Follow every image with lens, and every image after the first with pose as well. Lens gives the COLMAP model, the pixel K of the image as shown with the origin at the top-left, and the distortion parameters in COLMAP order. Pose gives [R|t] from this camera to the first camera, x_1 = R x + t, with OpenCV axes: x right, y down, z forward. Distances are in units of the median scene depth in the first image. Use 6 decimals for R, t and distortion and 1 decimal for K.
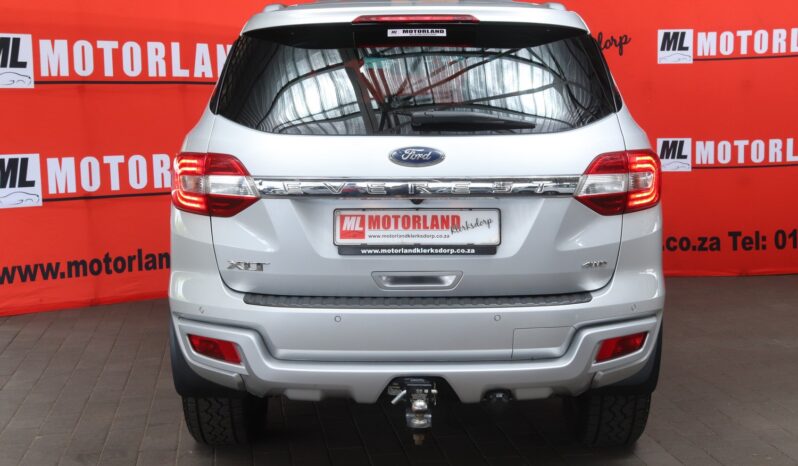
lens RADIAL K [[1154.8, 0, 399.2], [0, 1154.8, 260.4], [0, 0, 1]] dist [-0.026207, 0.063881]
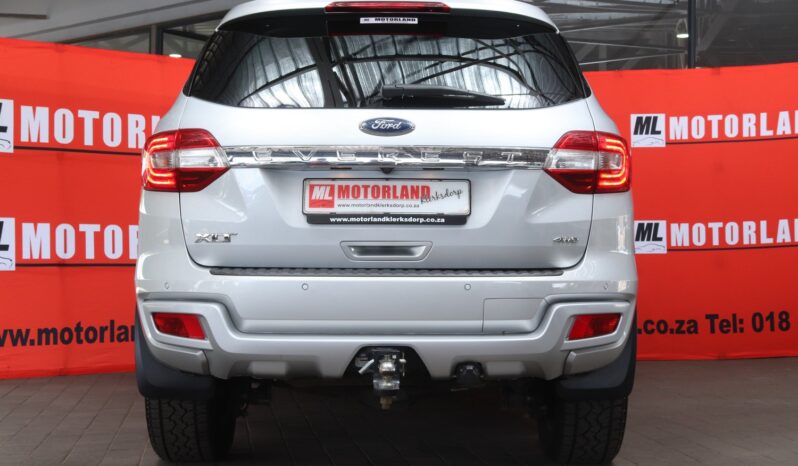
lens RADIAL K [[1154.8, 0, 399.2], [0, 1154.8, 260.4], [0, 0, 1]] dist [-0.026207, 0.063881]
pose [[0.999845, 0.009248, 0.014961, 0.011155], [-0.007012, 0.989677, -0.143147, 0.157739], [-0.016131, 0.143020, 0.989588, 0.022231]]
